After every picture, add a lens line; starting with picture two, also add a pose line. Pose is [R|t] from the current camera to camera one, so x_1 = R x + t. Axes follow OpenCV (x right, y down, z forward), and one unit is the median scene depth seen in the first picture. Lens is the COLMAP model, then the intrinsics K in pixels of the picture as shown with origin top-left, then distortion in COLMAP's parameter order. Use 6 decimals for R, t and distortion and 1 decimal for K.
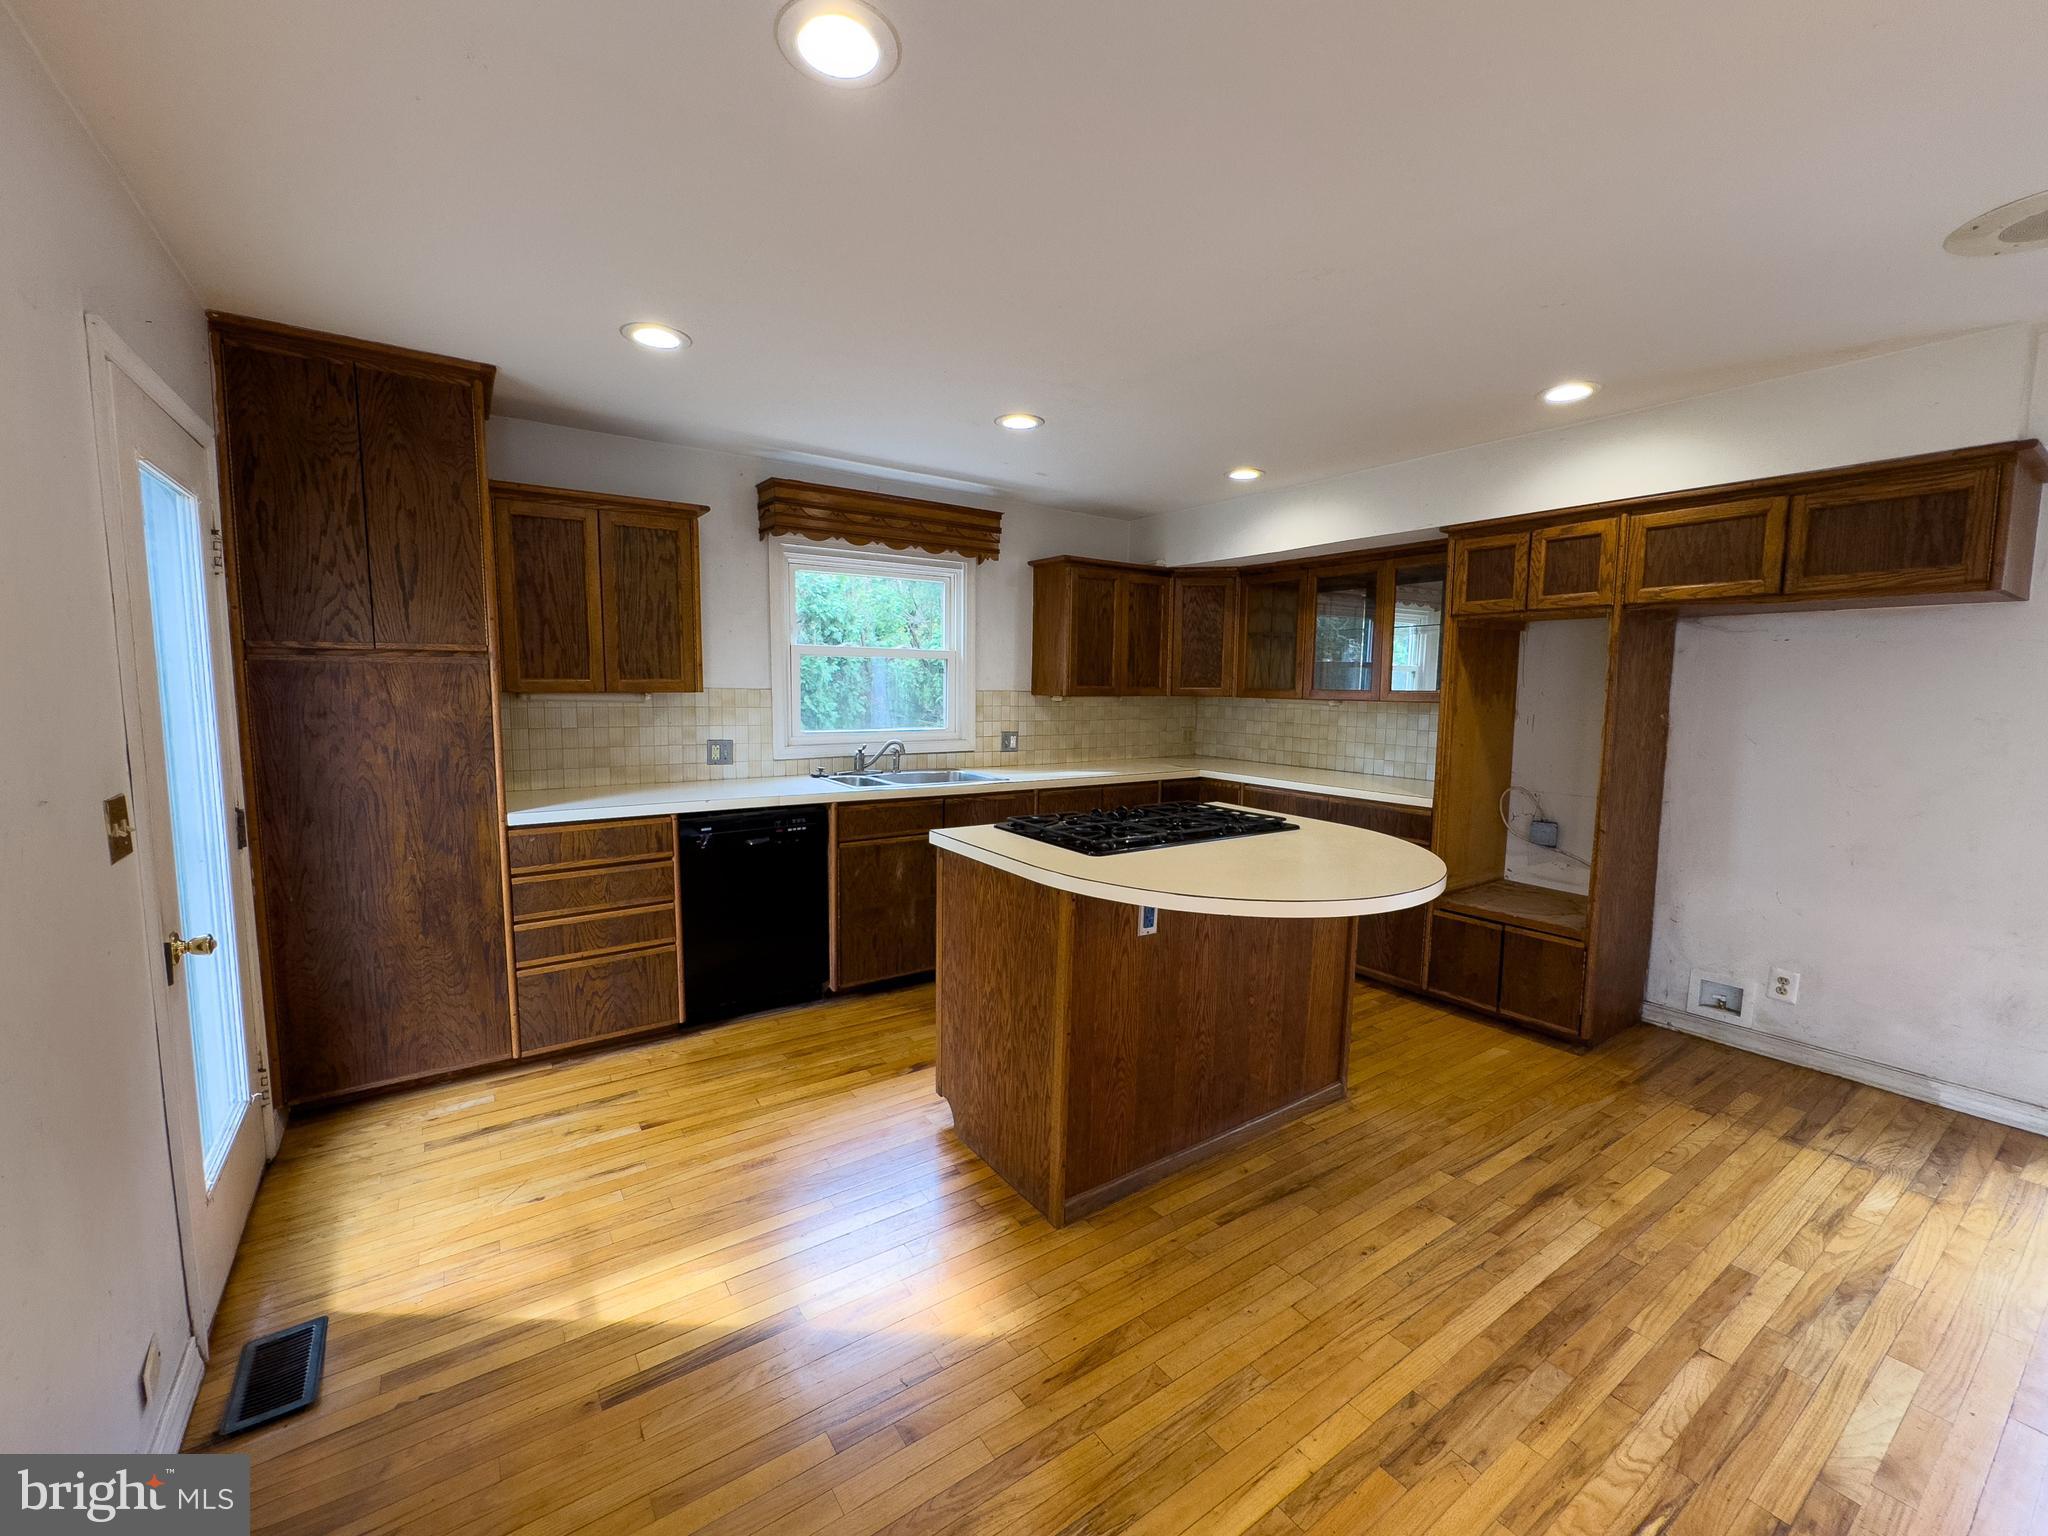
lens RADIAL K [[822.0, 0, 1015.3], [0, 822.0, 767.6], [0, 0, 1]] dist [-0.000265, -0.000005]
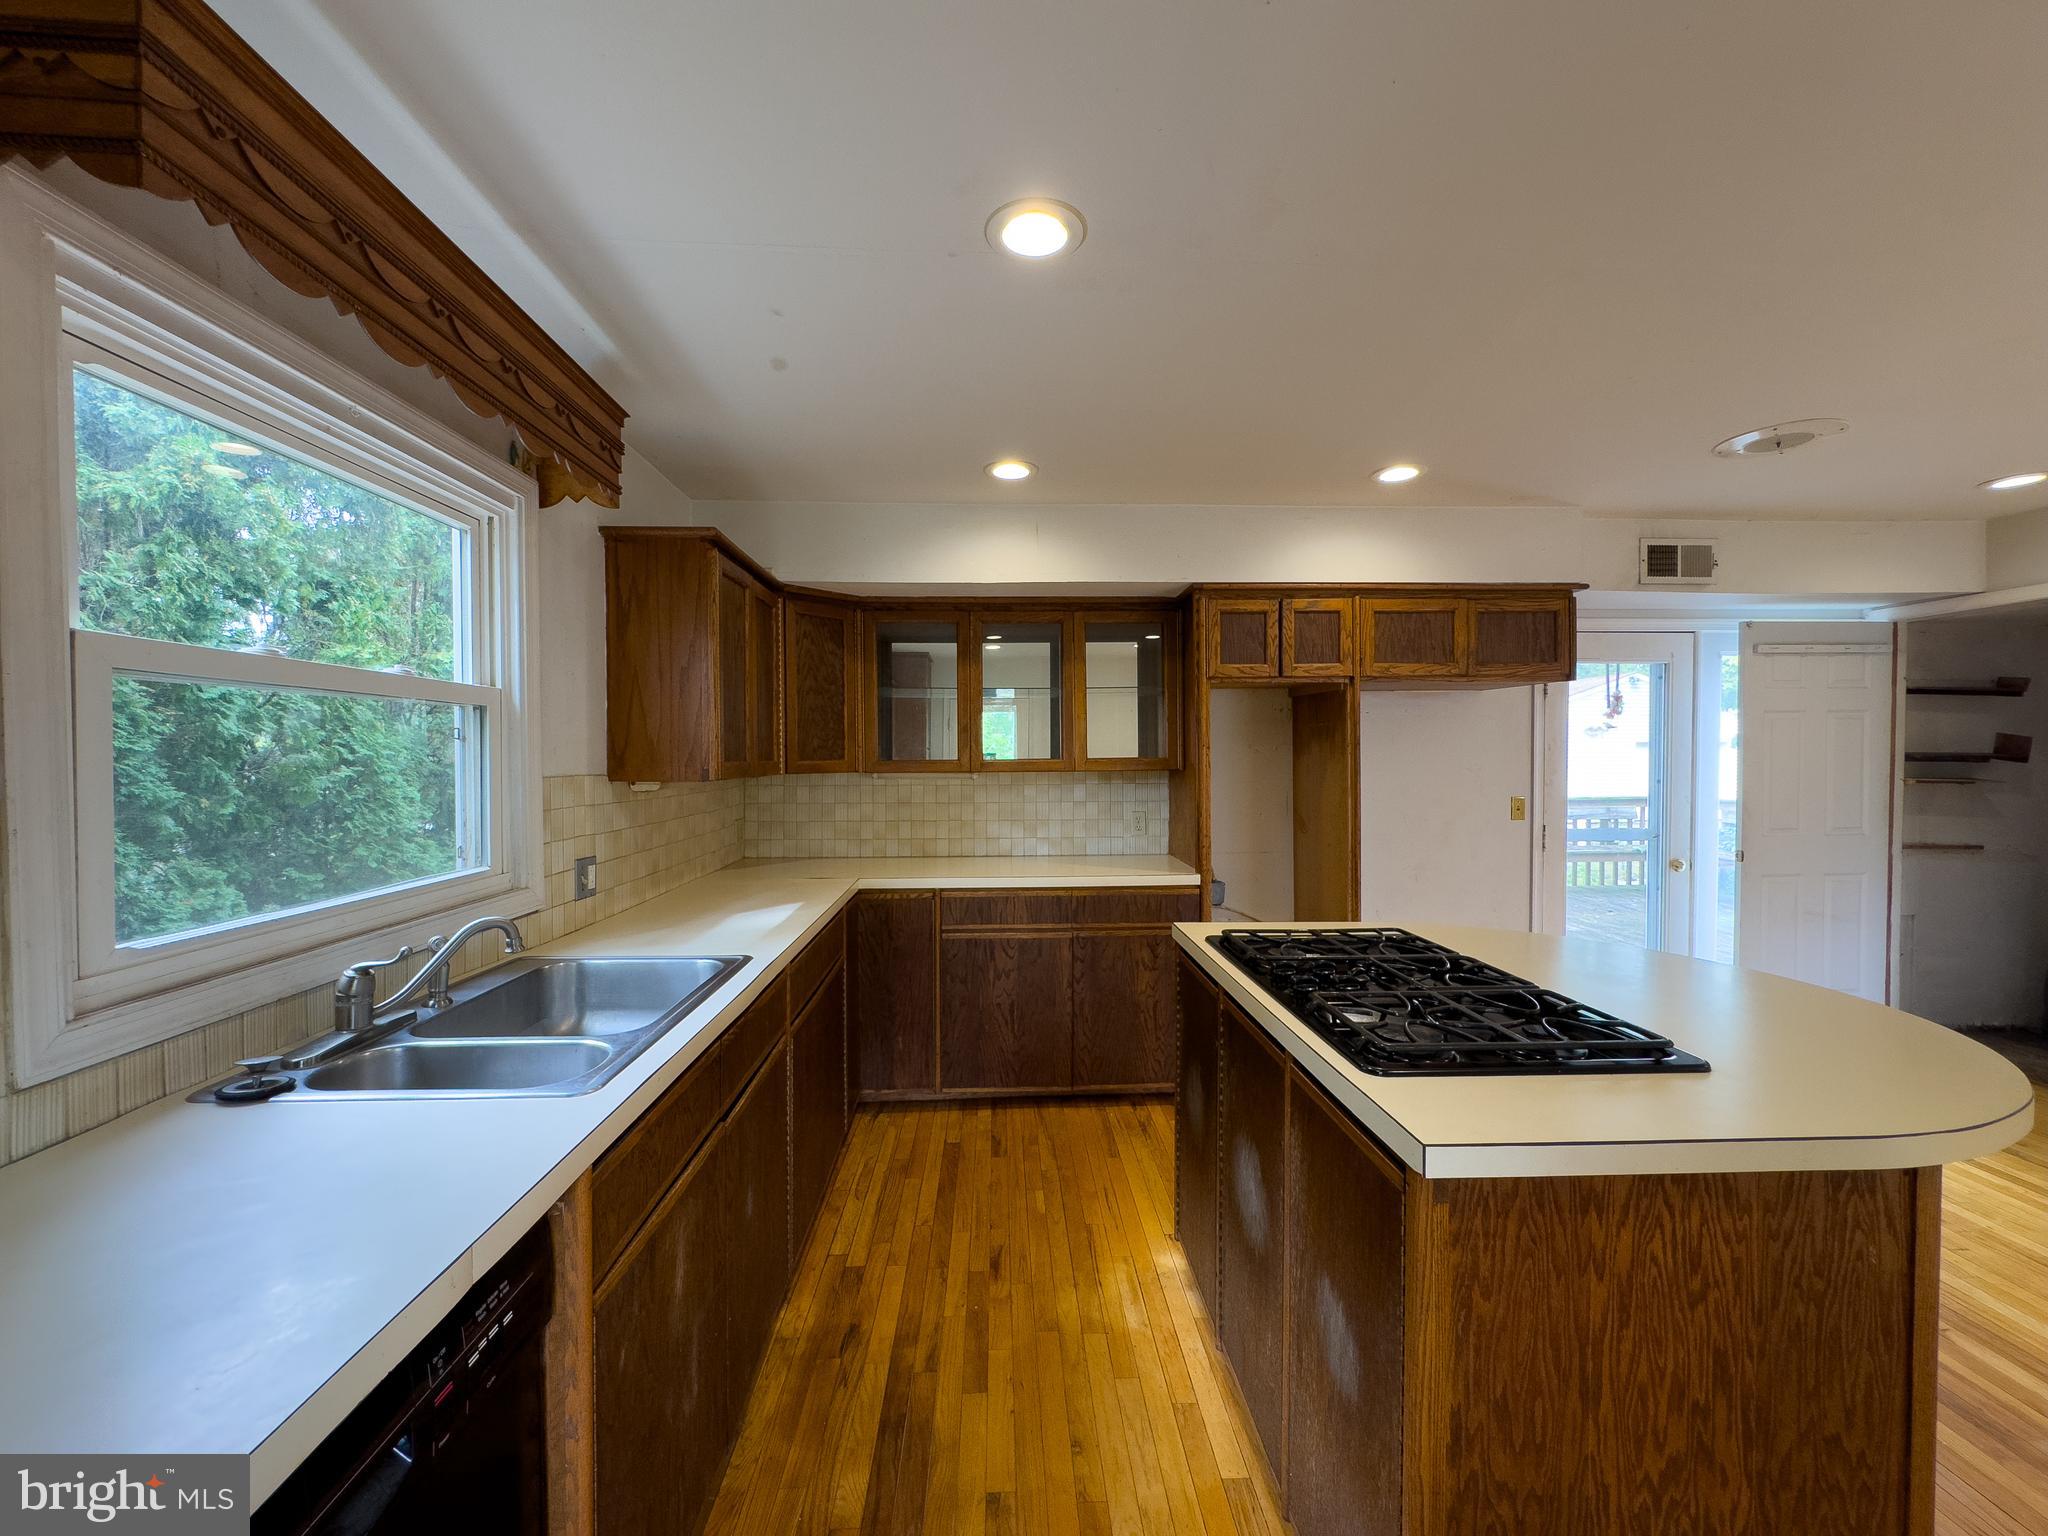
lens RADIAL K [[822.0, 0, 1015.3], [0, 822.0, 767.6], [0, 0, 1]] dist [-0.000265, -0.000005]
pose [[0.533941, -0.028570, 0.845039, -0.432308], [0.099651, 0.994590, -0.029338, -0.086626], [-0.839629, 0.099874, 0.533899, 0.779221]]
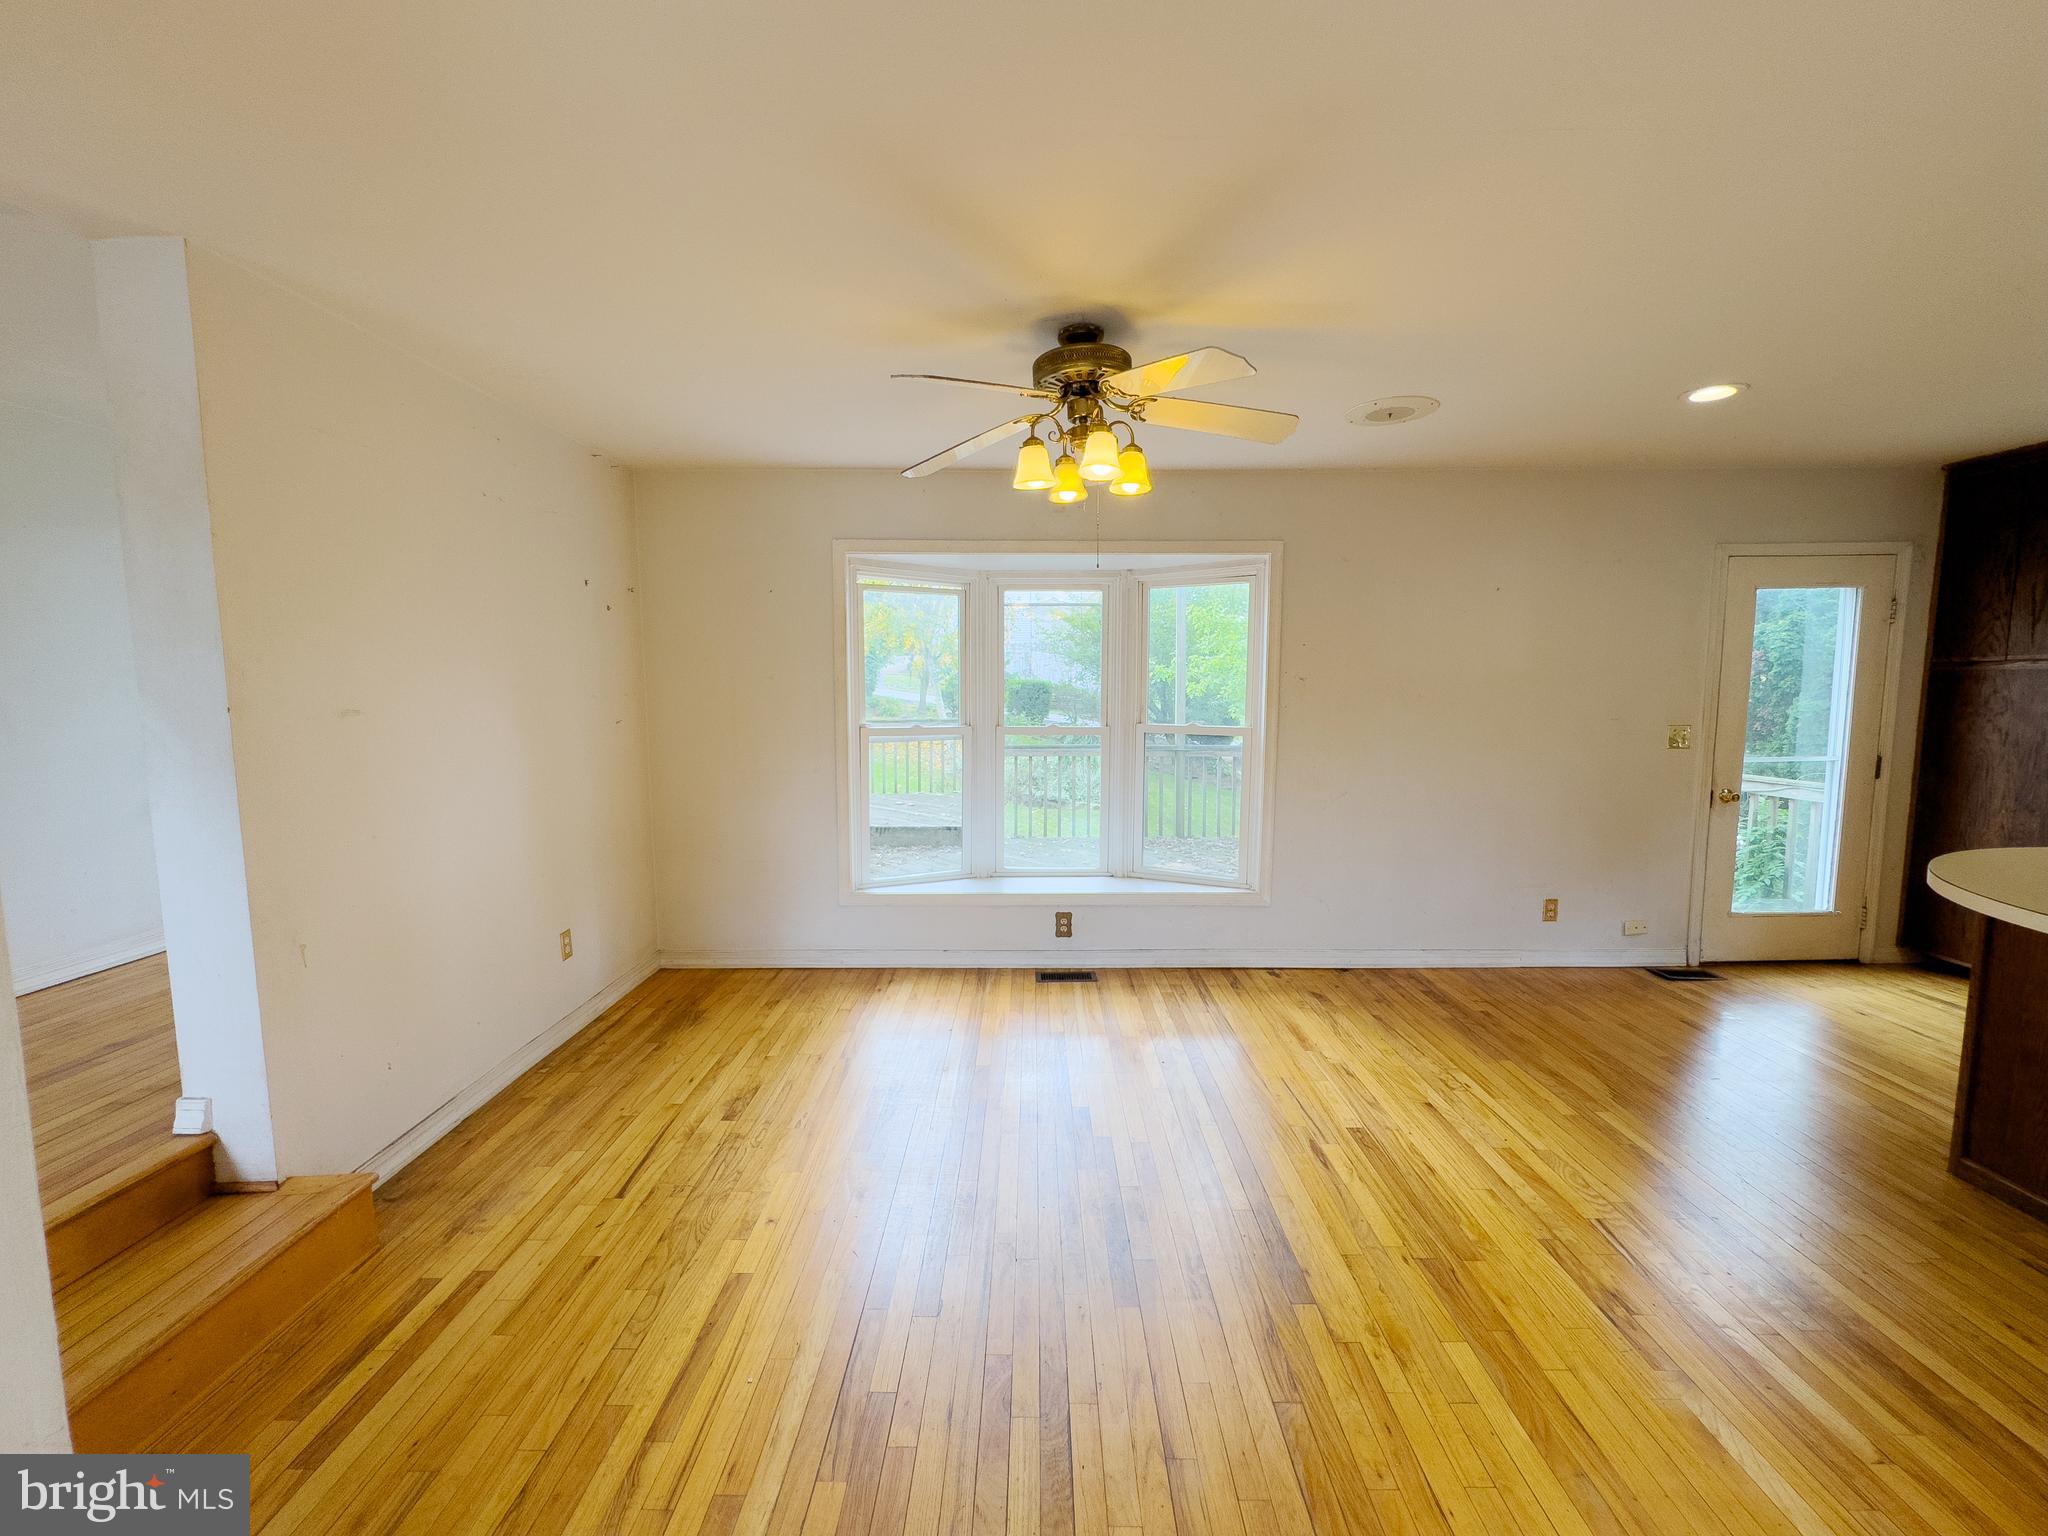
lens RADIAL K [[822.0, 0, 1015.3], [0, 822.0, 767.6], [0, 0, 1]] dist [-0.000265, -0.000005]
pose [[-0.579218, 0.072217, -0.811968, 1.144675], [-0.085712, 0.985151, 0.148763, -0.021060], [0.810654, 0.155761, -0.564427, 0.365829]]
